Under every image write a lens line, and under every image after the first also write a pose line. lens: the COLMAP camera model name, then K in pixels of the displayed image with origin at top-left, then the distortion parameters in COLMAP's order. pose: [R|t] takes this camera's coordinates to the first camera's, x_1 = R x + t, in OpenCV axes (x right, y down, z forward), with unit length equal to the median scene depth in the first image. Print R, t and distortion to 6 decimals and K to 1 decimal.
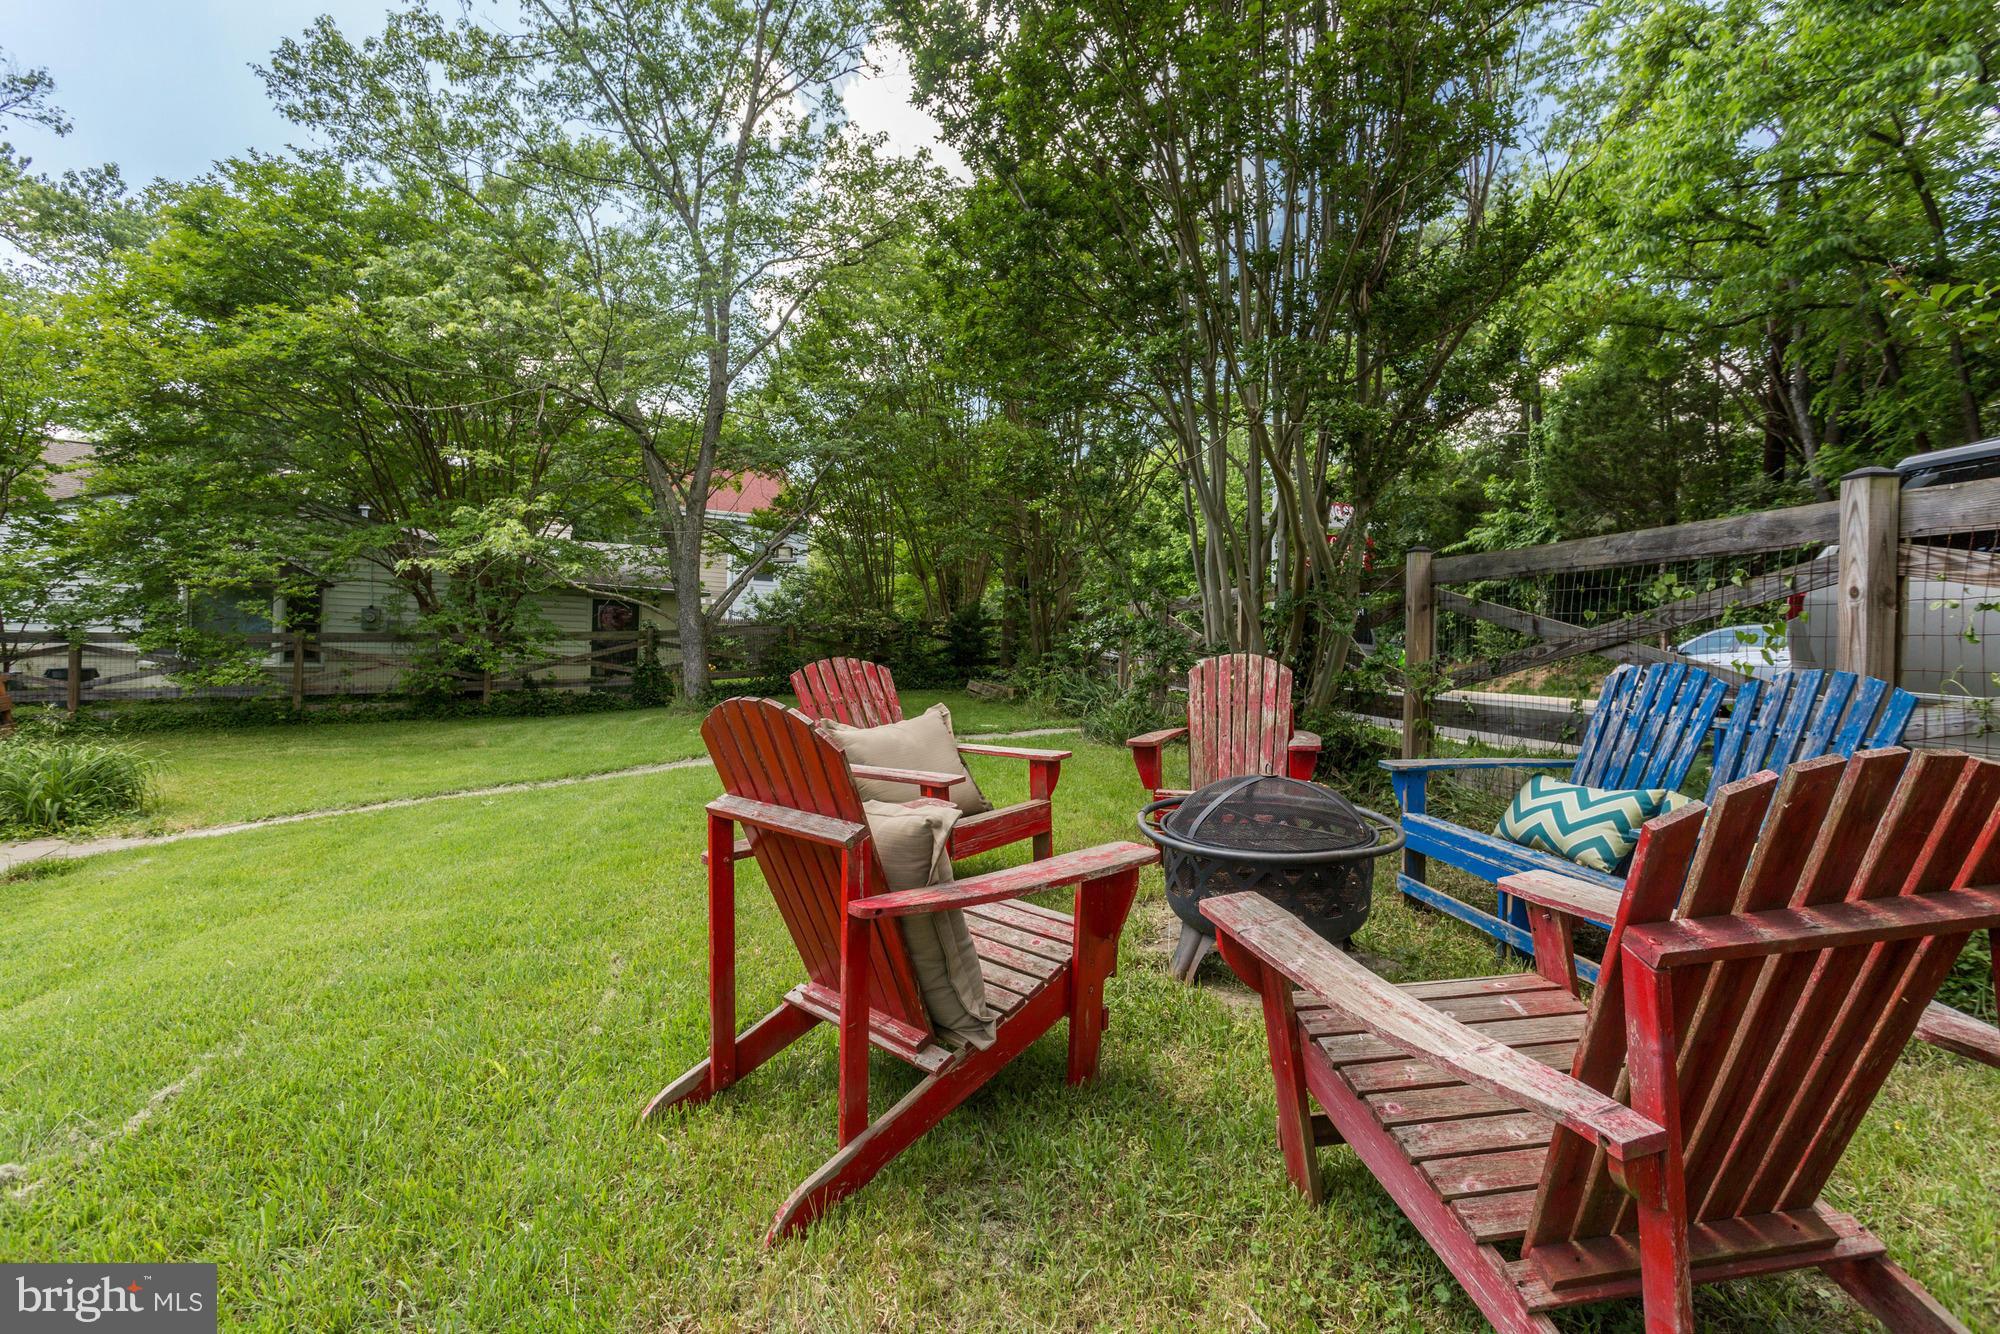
lens RADIAL K [[972.2, 0, 1006.2], [0, 972.2, 655.2], [0, 0, 1]] dist [0.002432, 0.001505]
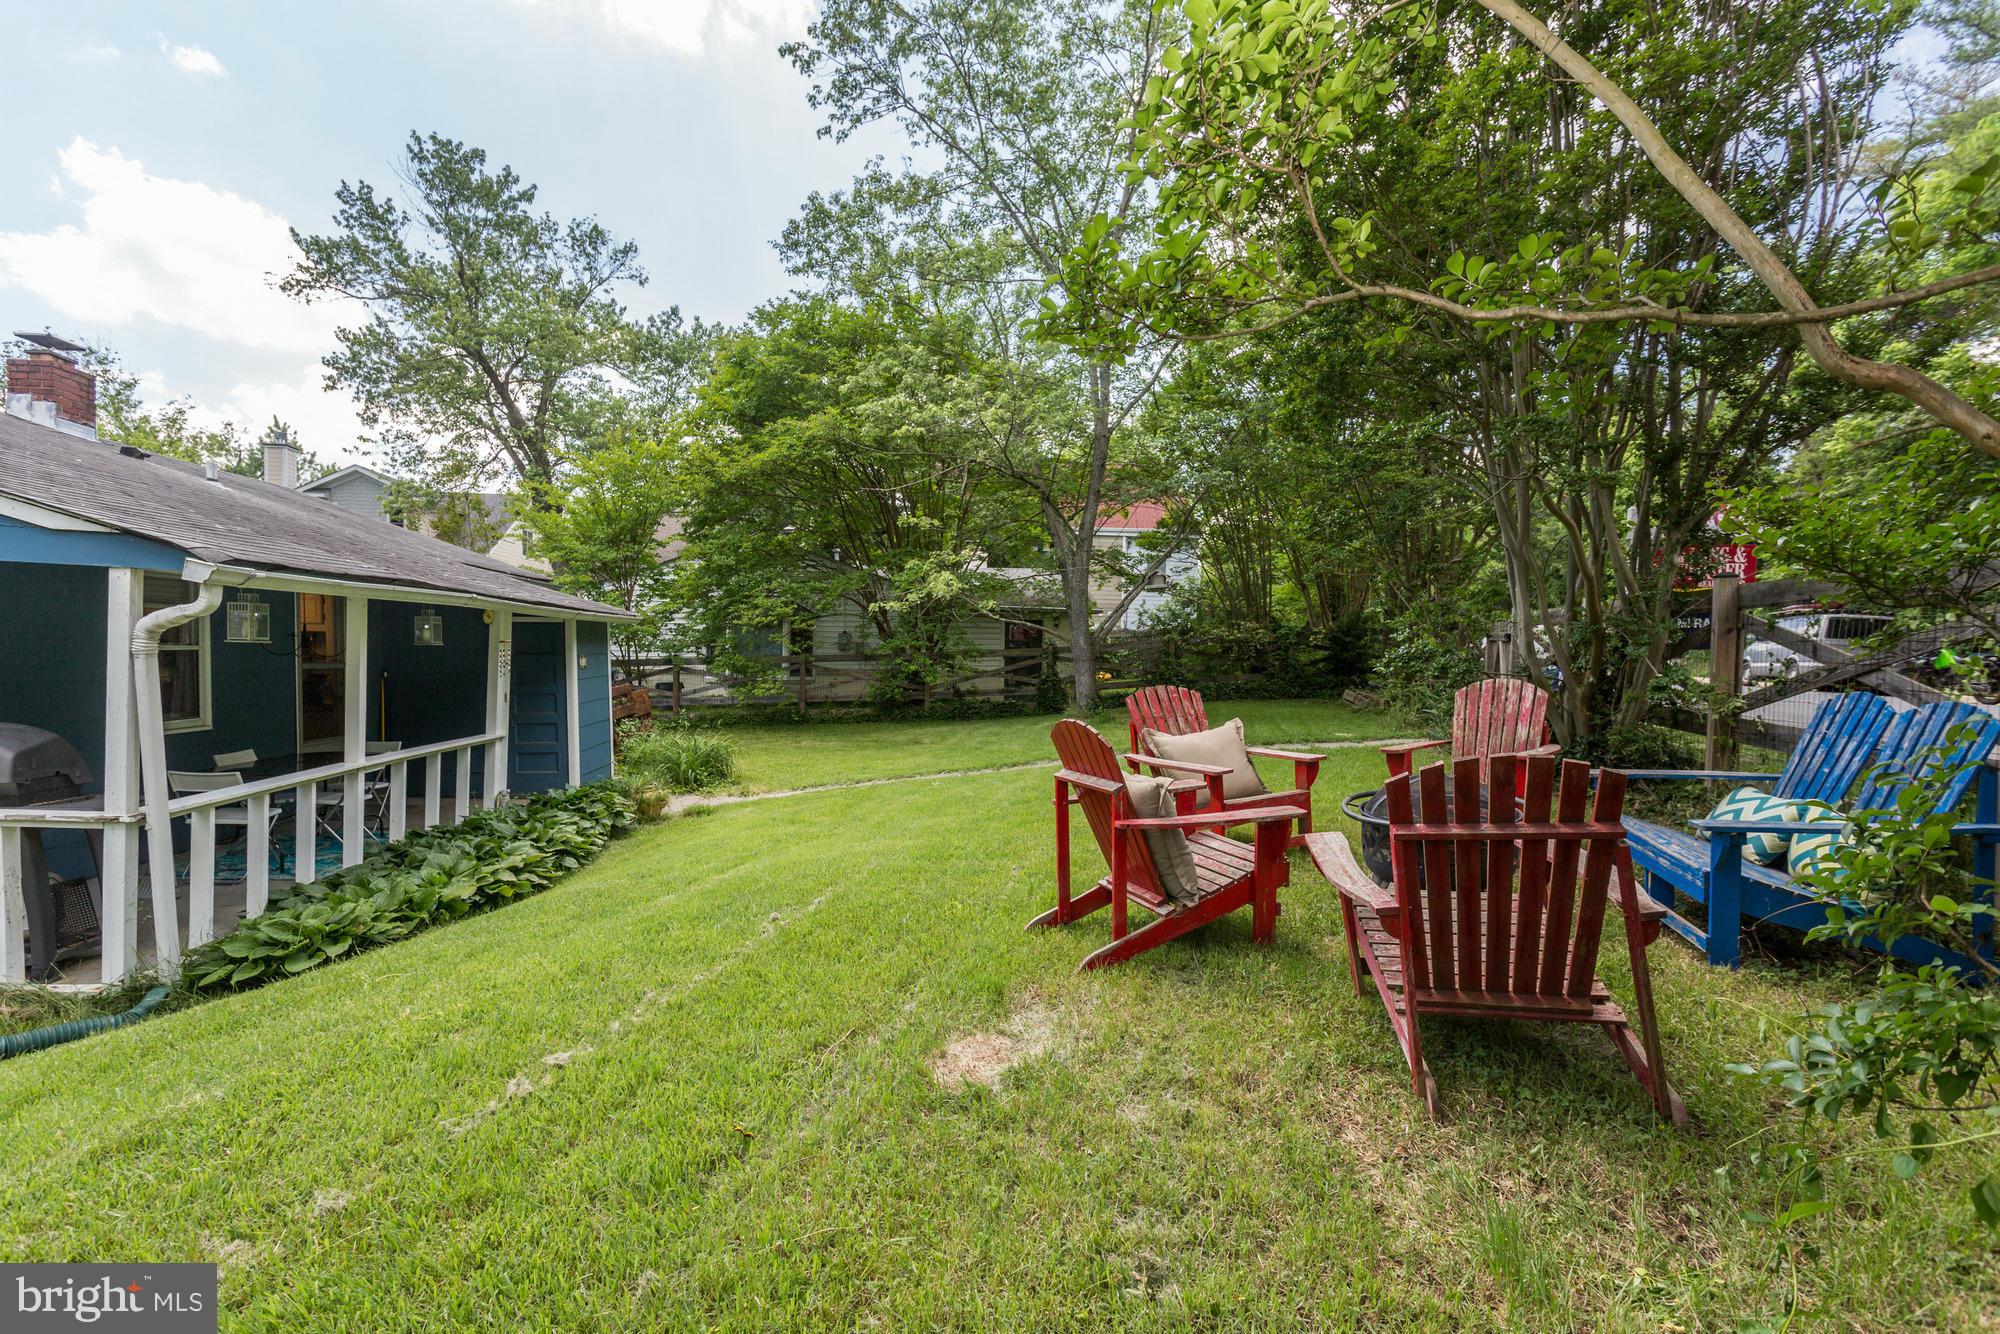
lens RADIAL K [[972.2, 0, 978.7], [0, 972.2, 655.4], [0, 0, 1]] dist [0.002432, 0.001505]
pose [[0.908475, -0.015331, -0.417658, 0.054228], [0.013217, 0.999881, -0.007953, -0.009984], [0.417730, 0.001705, 0.908570, -0.120686]]
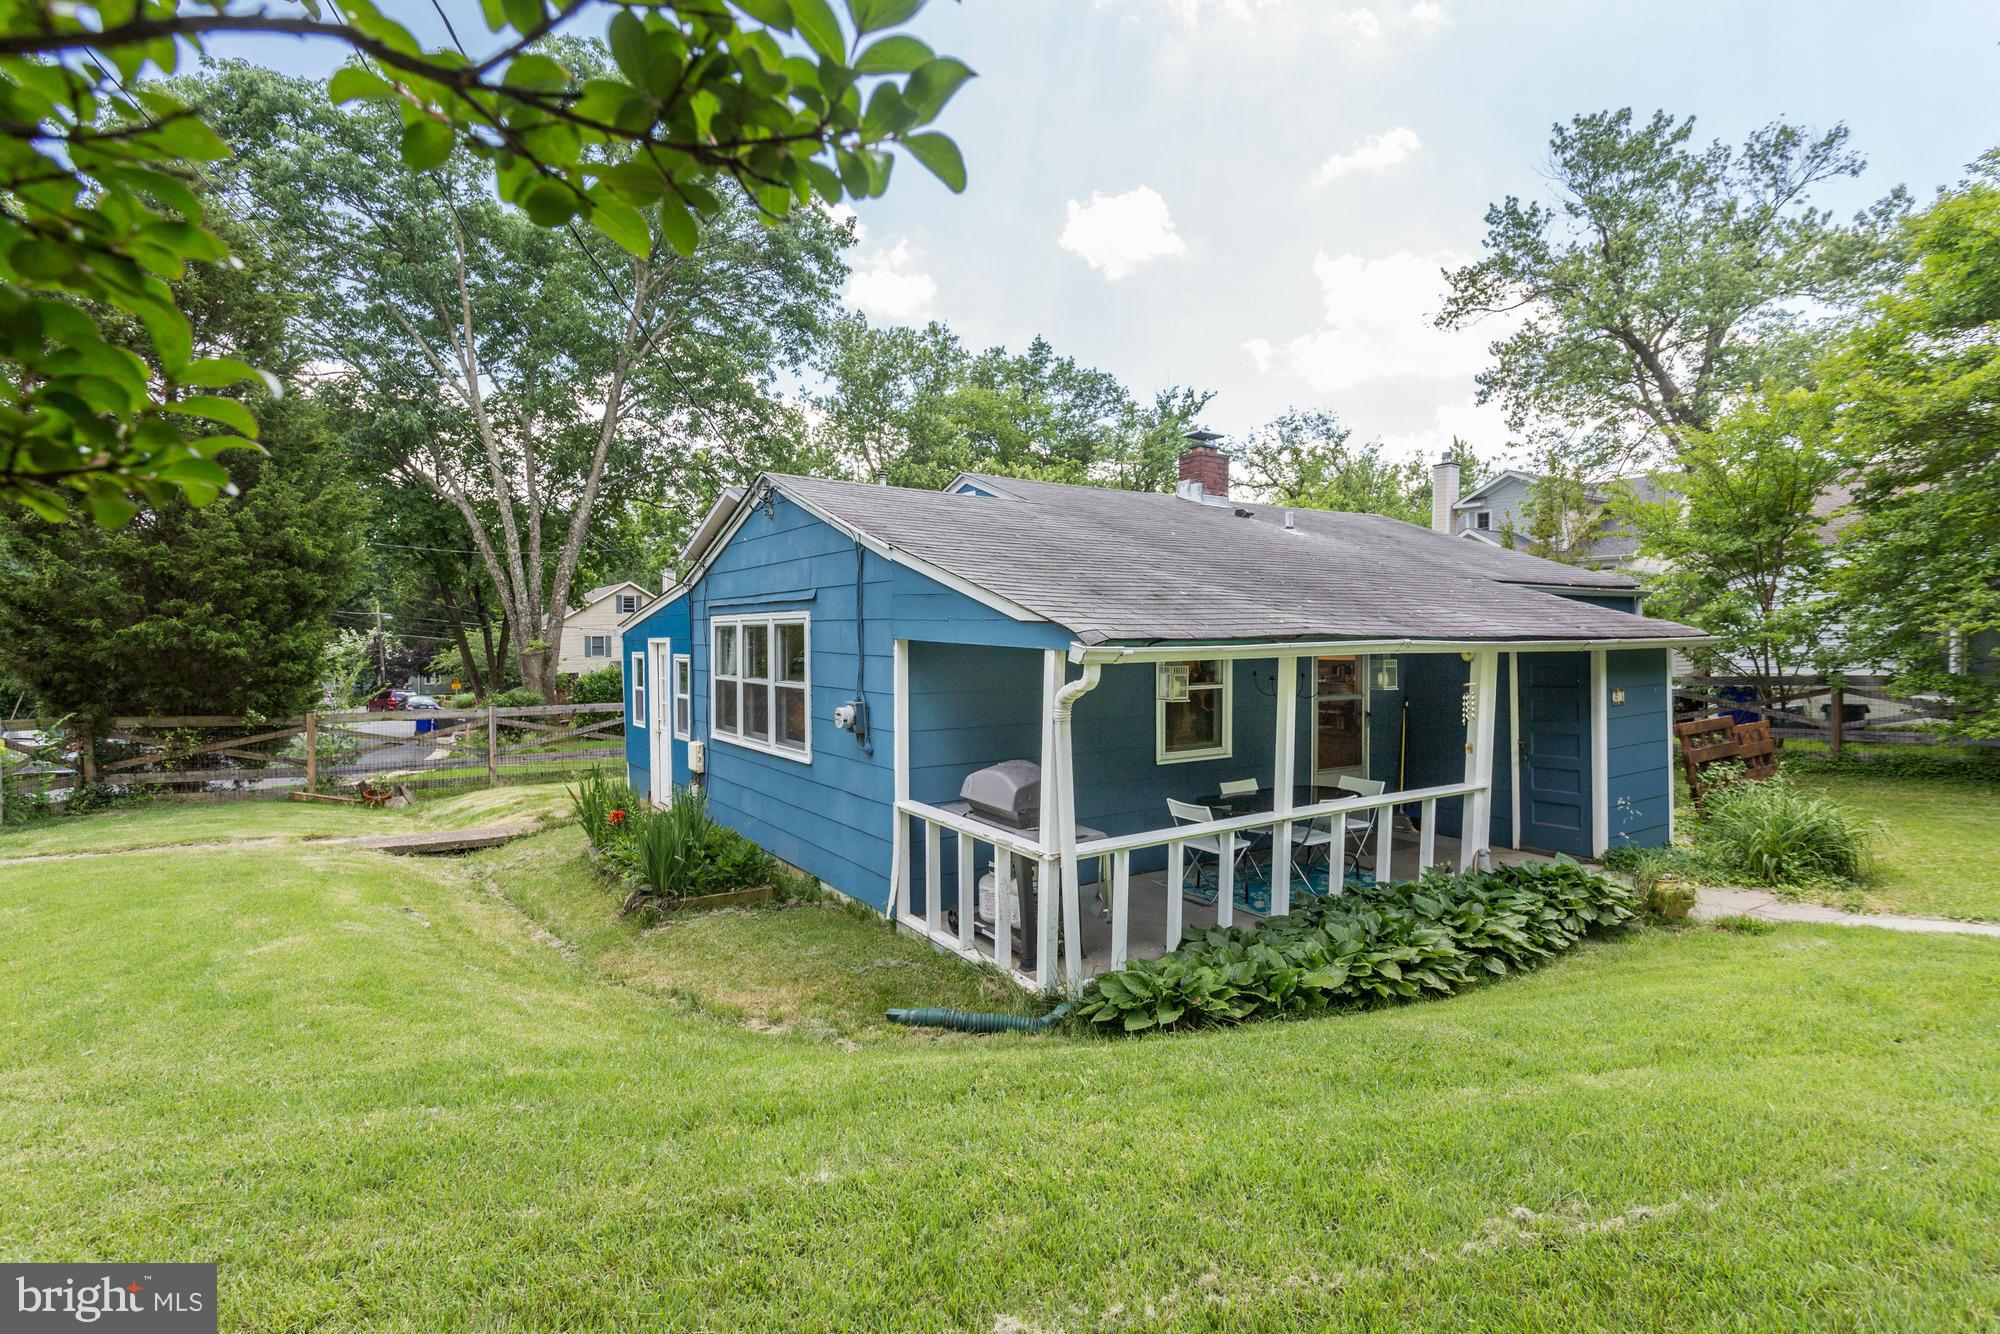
lens RADIAL K [[972.2, 0, 992.1], [0, 972.2, 639.1], [0, 0, 1]] dist [0.002432, 0.001505]
pose [[0.057330, -0.030967, -0.997875, 0.055898], [0.010180, 0.999485, -0.030432, -0.039685], [0.998303, -0.008414, 0.057616, 0.016743]]
